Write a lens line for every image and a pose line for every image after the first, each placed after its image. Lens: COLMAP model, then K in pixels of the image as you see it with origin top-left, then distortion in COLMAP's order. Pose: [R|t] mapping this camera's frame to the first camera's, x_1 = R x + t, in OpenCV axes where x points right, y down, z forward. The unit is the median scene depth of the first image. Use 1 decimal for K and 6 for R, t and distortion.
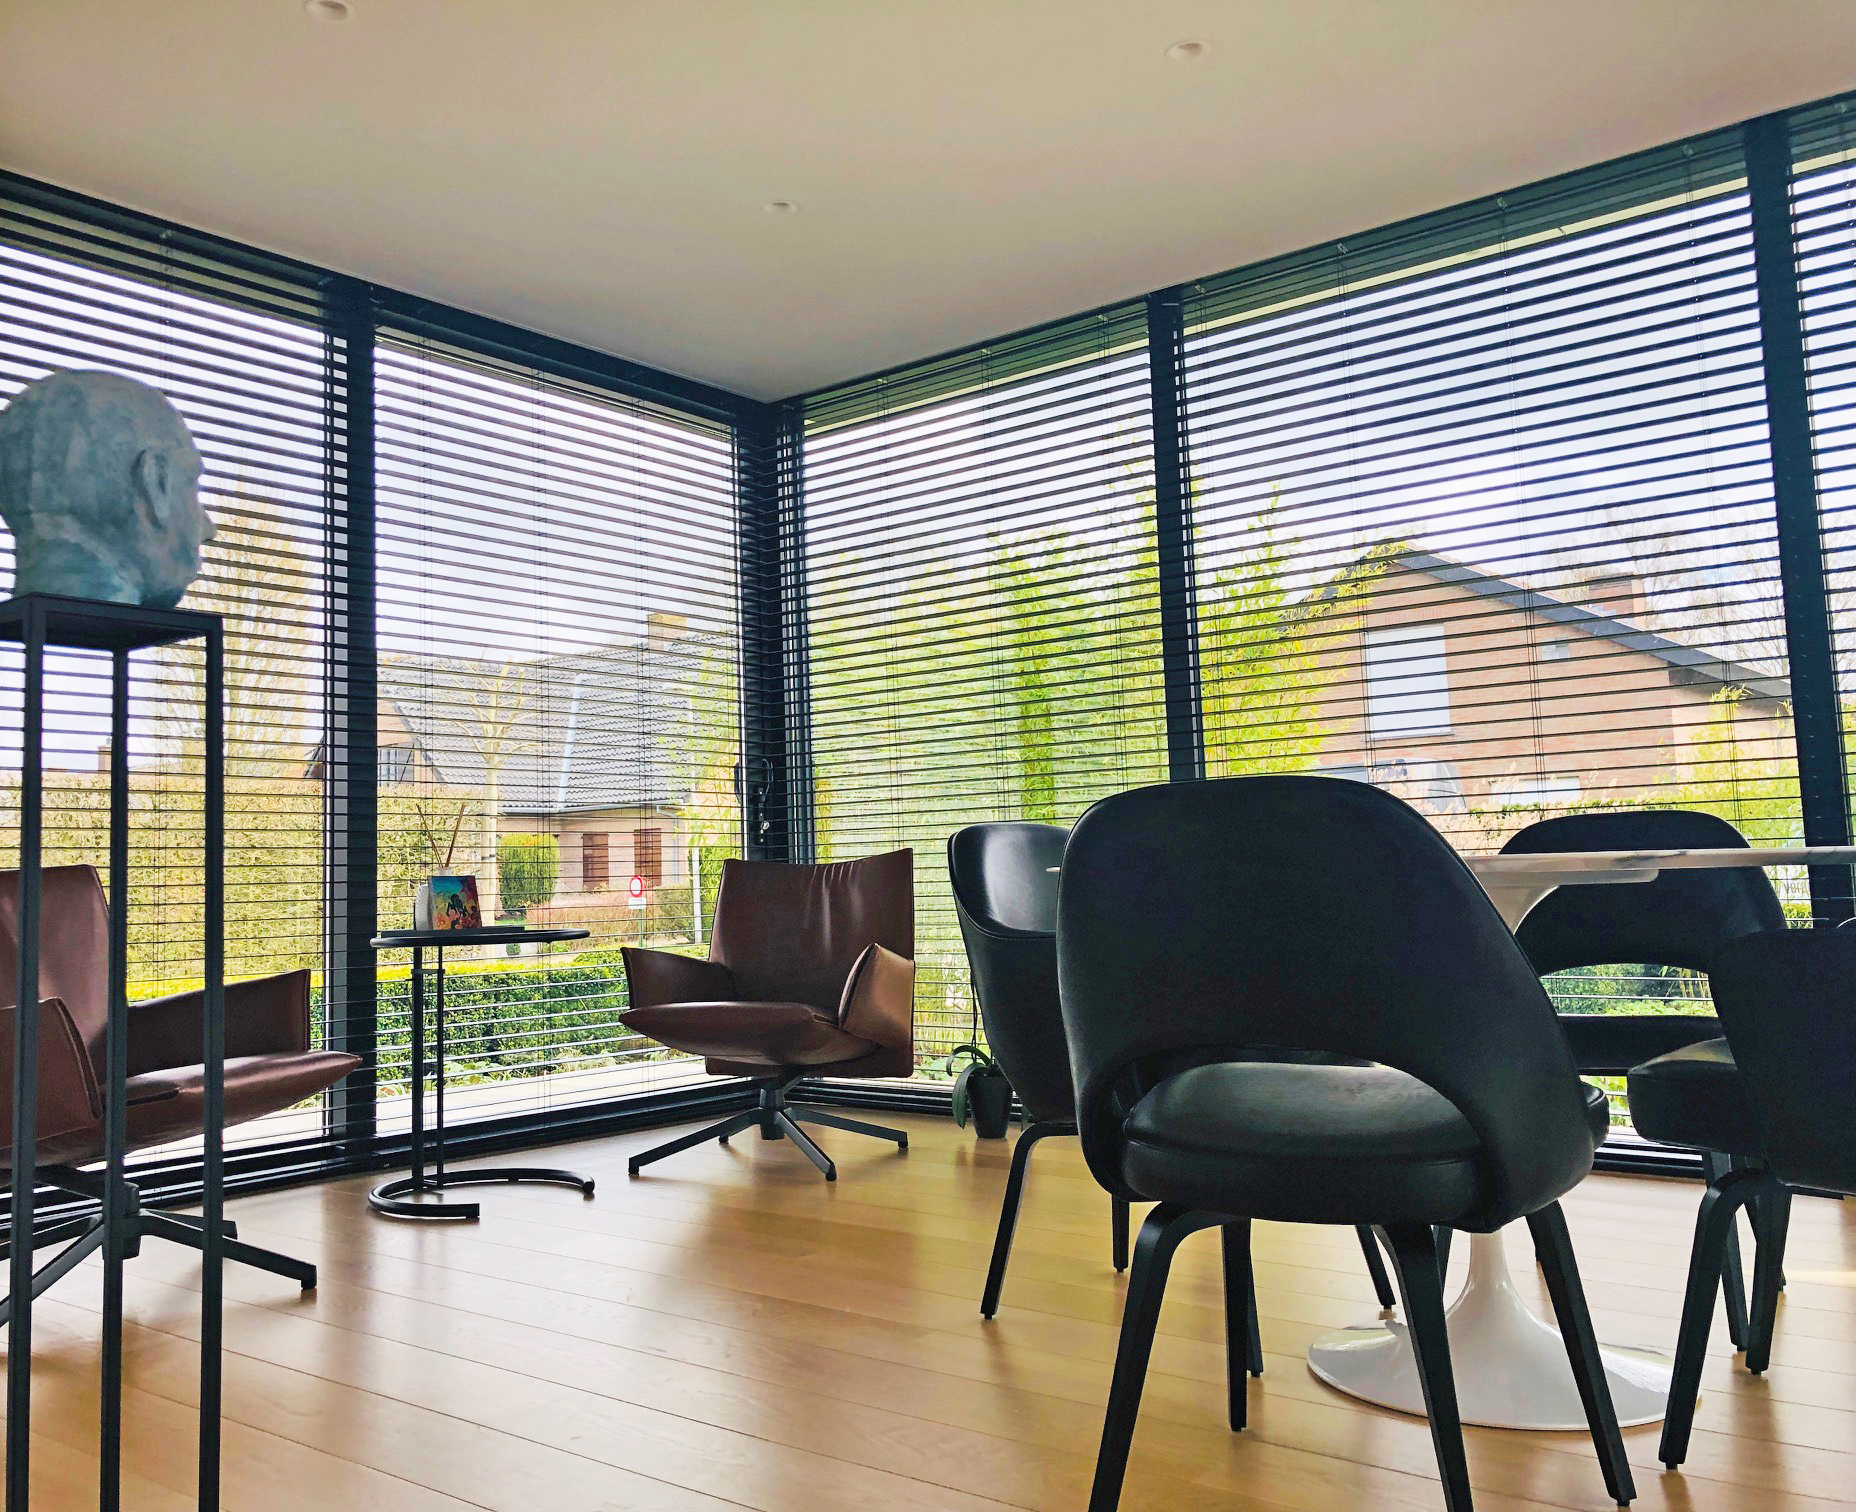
lens RADIAL K [[1615.6, 0, 928.0], [0, 1615.6, 756.0], [0, 0, 1]] dist [0.058681, 0.002161]
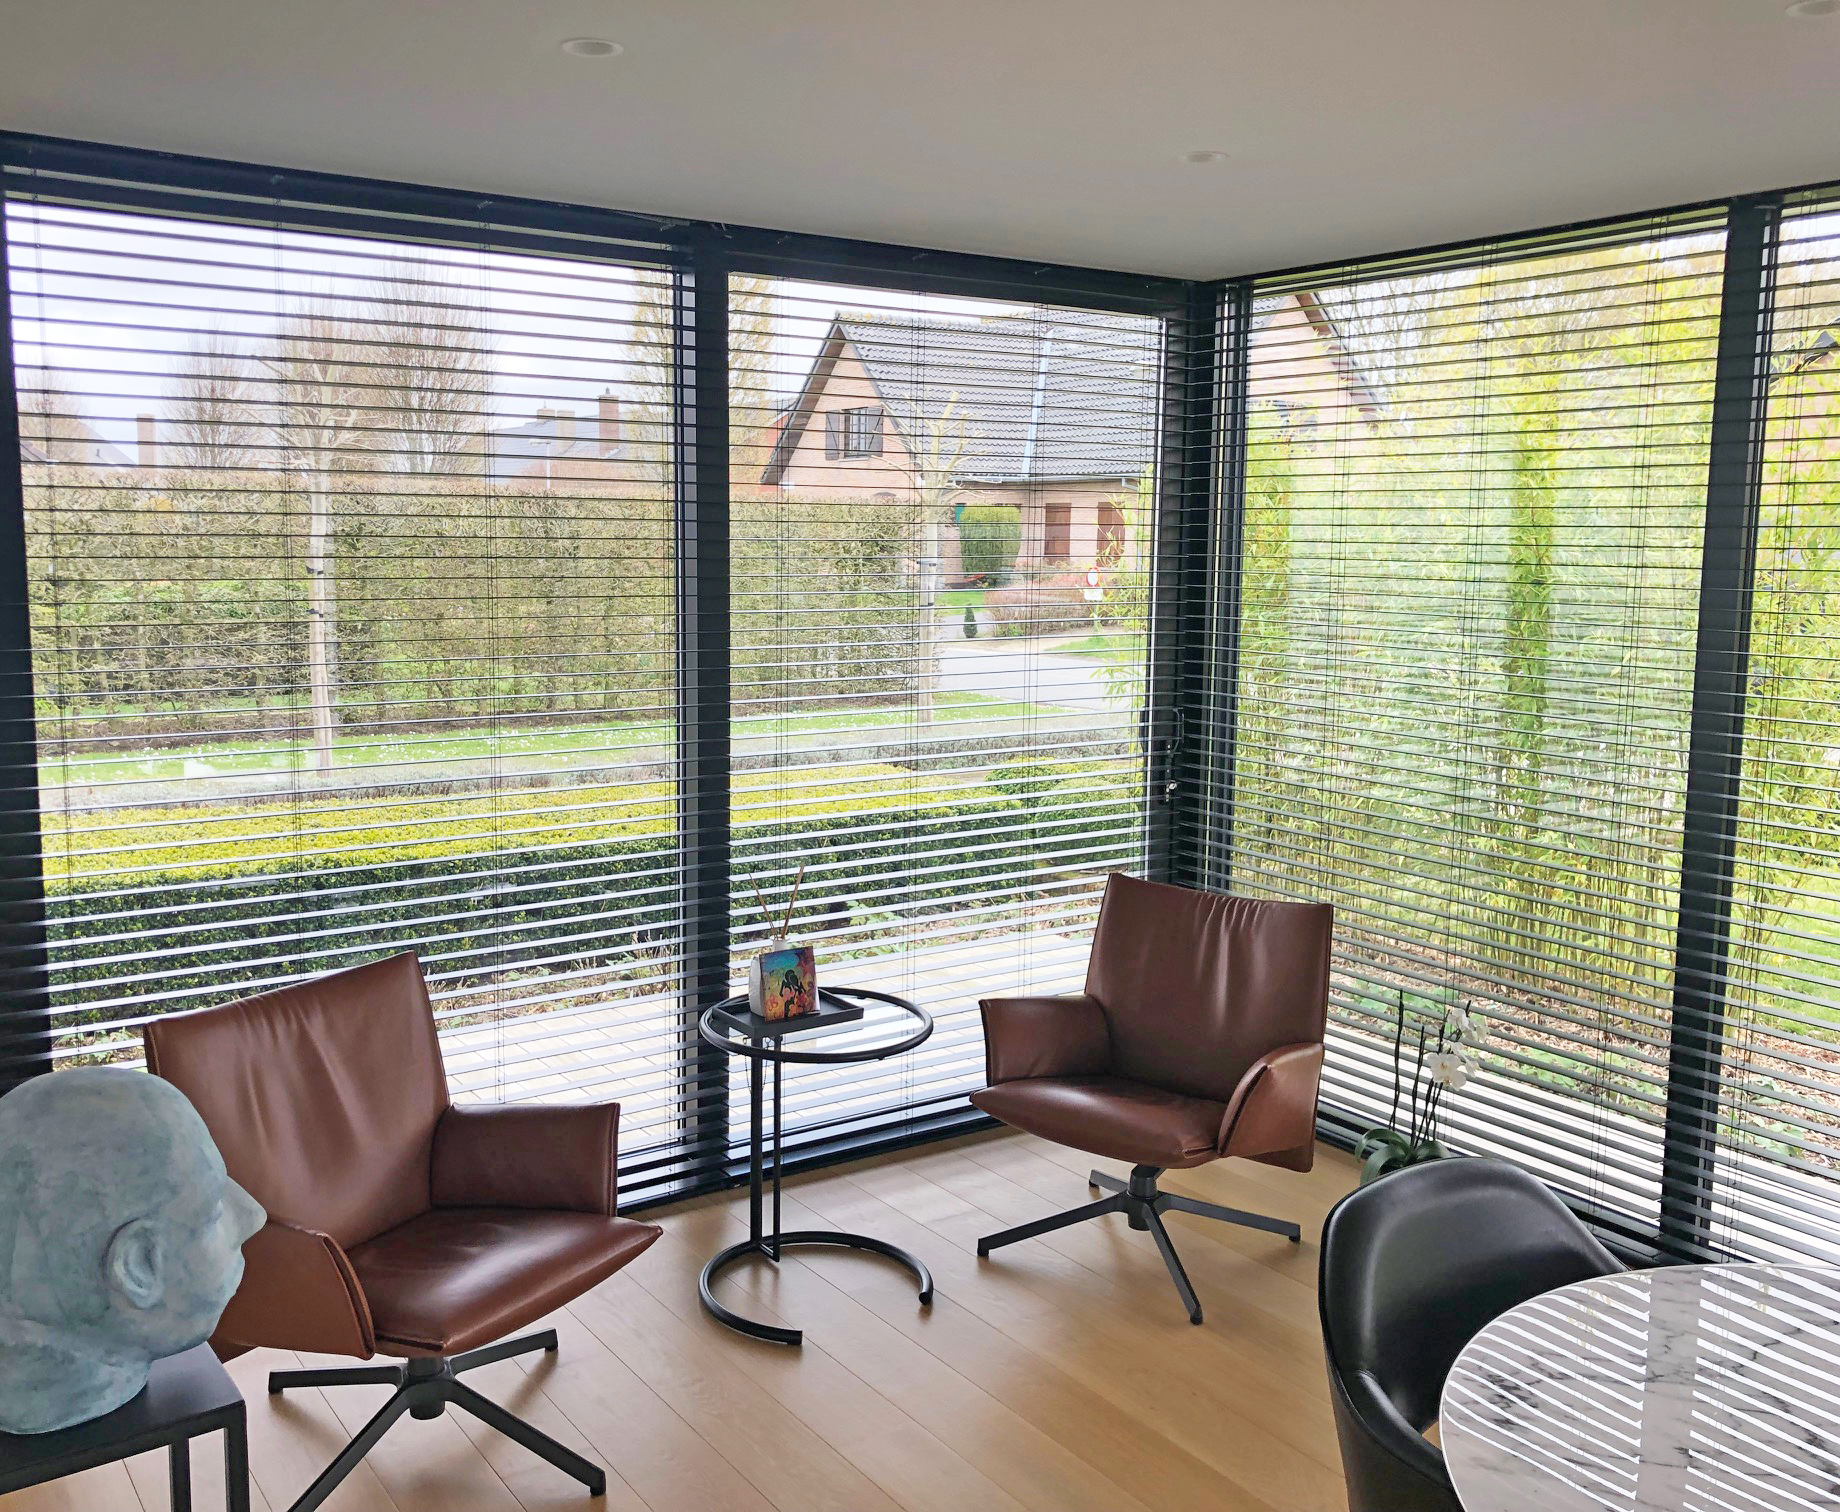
lens RADIAL K [[1661.4, 0, 920.0], [0, 1661.4, 756.0], [0, 0, 1]] dist [0.007921, 0.004216]
pose [[0.957206, 0.081906, -0.277574, 0.017395], [-0.019044, 0.974863, 0.221991, -0.191190], [0.288779, -0.207205, 0.934705, 0.155458]]
